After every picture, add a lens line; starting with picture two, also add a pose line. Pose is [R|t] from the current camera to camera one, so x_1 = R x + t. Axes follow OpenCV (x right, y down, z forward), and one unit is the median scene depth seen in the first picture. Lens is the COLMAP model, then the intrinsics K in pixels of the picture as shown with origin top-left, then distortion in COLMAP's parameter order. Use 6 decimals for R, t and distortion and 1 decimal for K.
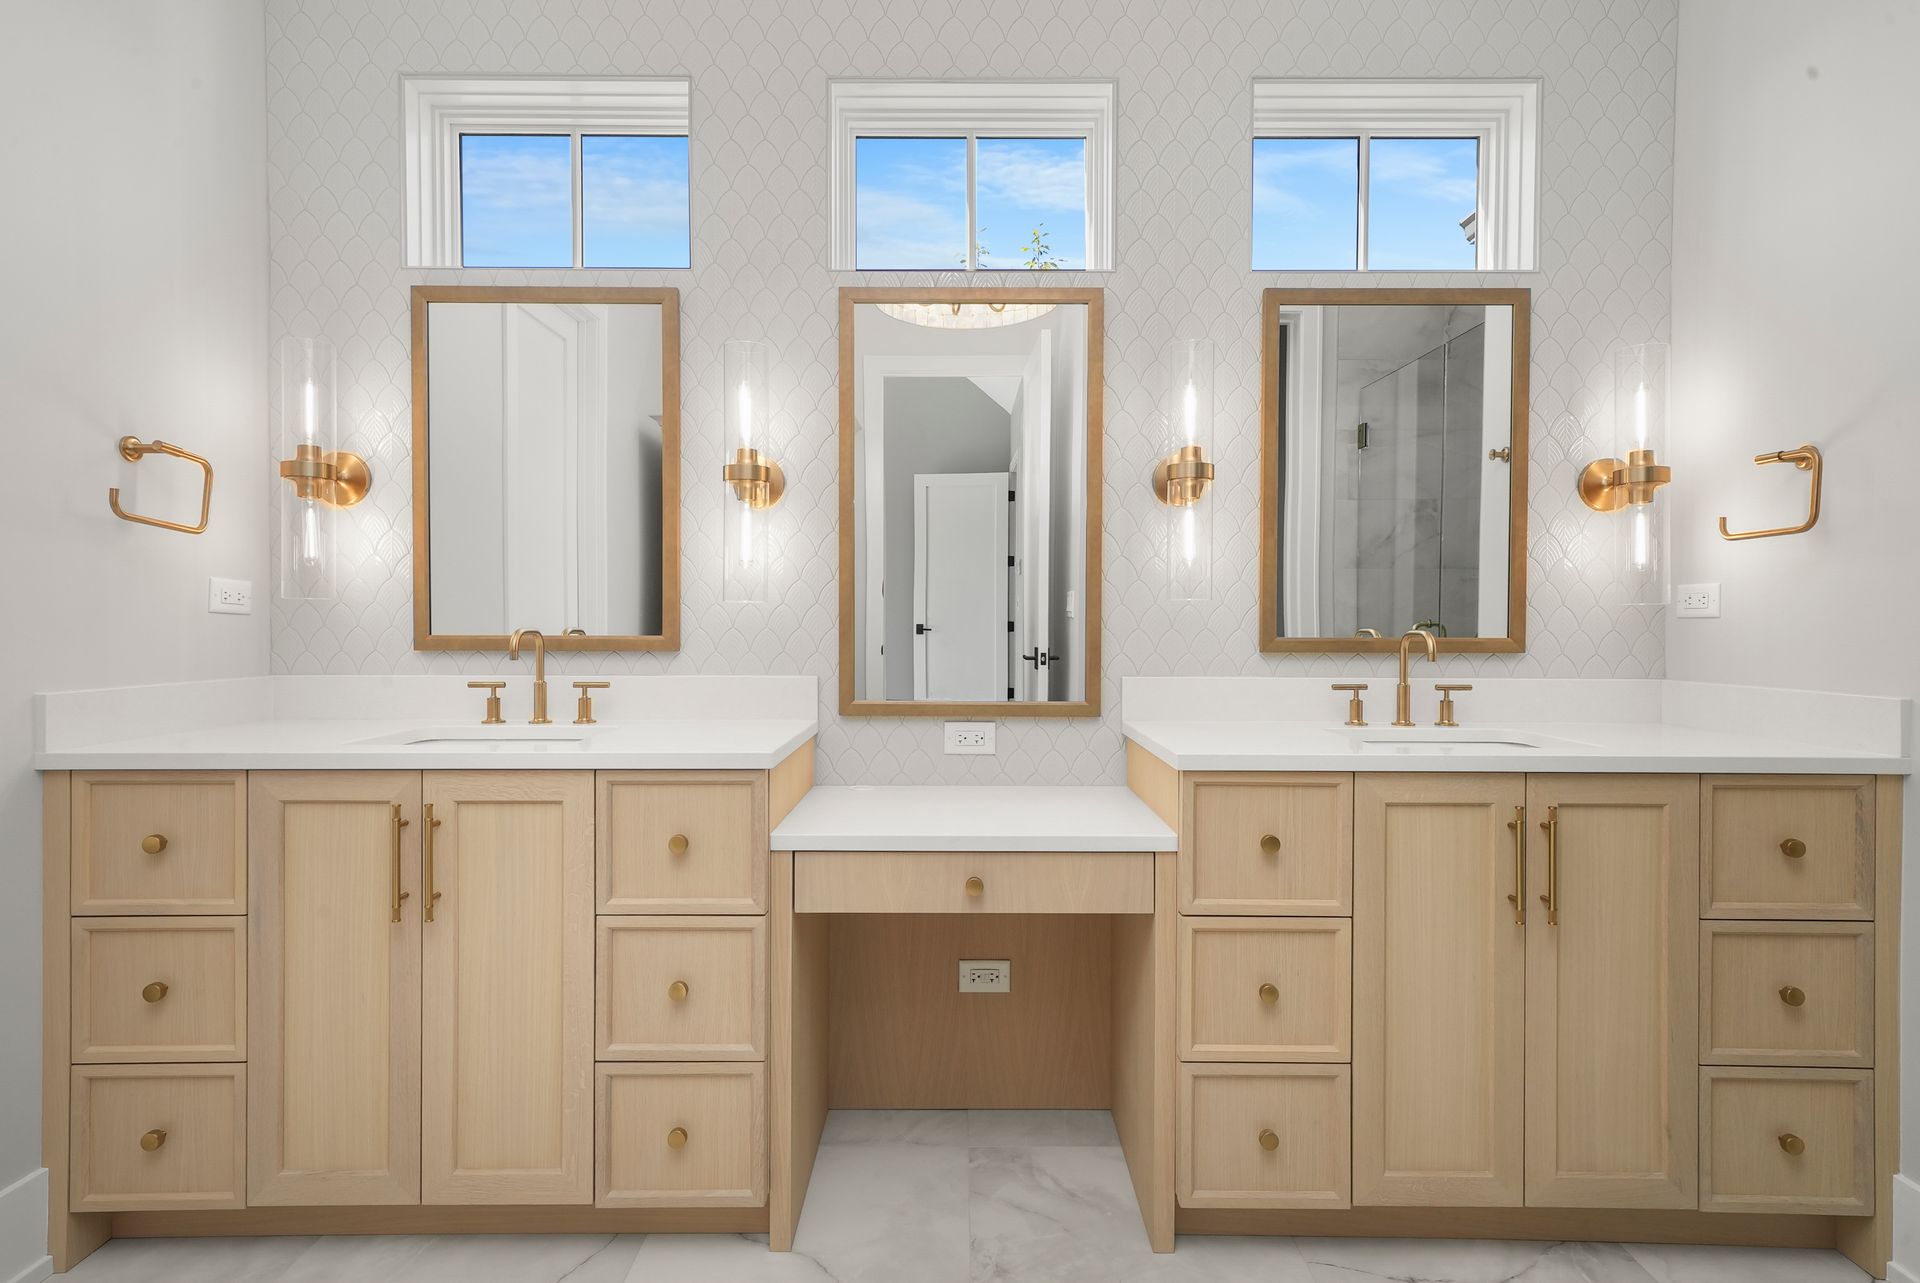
lens RADIAL K [[877.7, 0, 955.8], [0, 877.7, 630.6], [0, 0, 1]] dist [-0.001044, -0.000219]
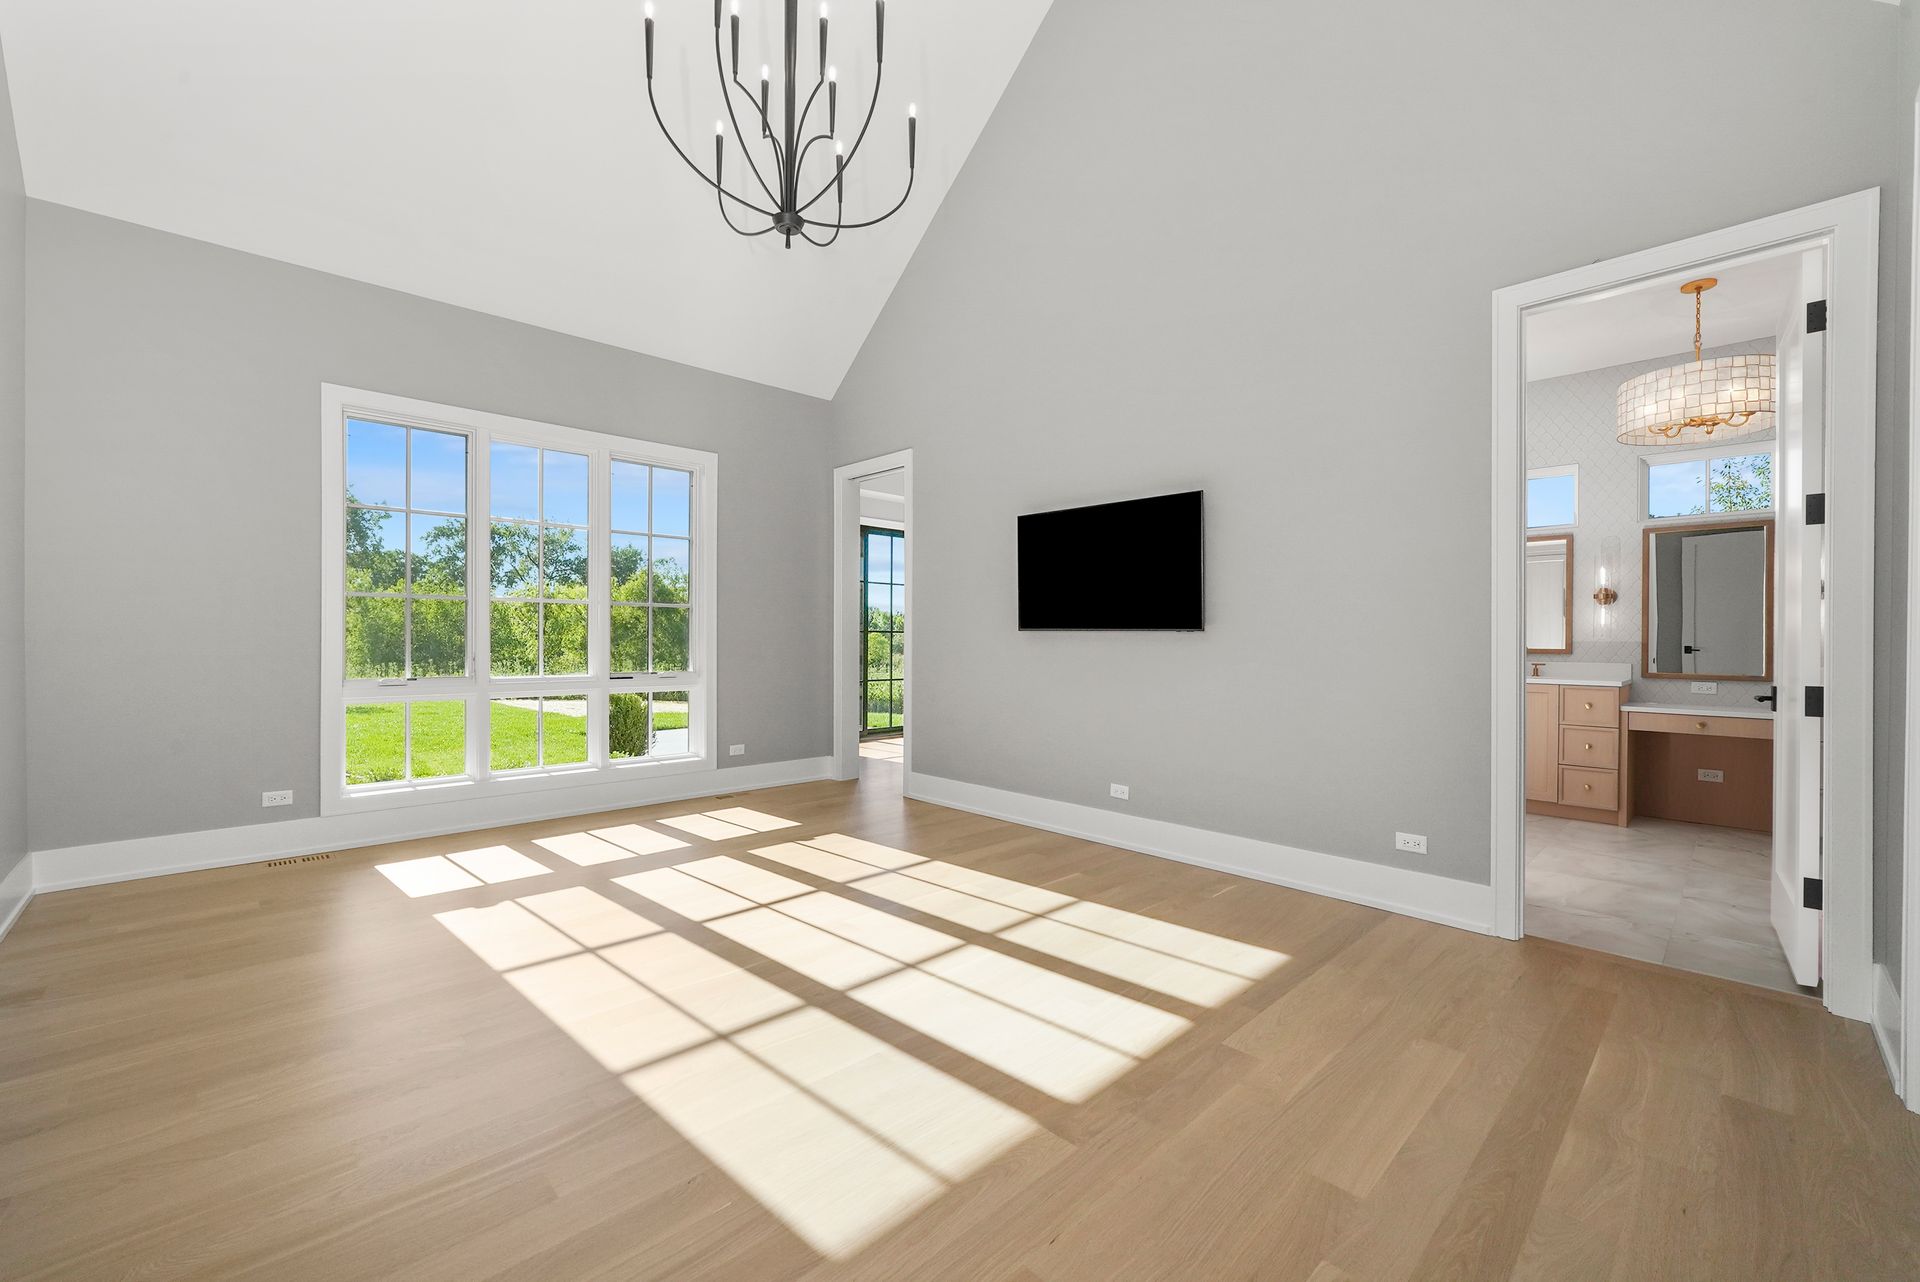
lens RADIAL K [[763.7, 0, 995.0], [0, 763.7, 638.6], [0, 0, 1]] dist [-0.015428, -0.000092]
pose [[0.702646, -0.004627, -0.711525, 0.136202], [-0.007491, 0.999875, -0.013900, 0.022598], [0.711501, 0.015096, 0.702523, -2.218331]]
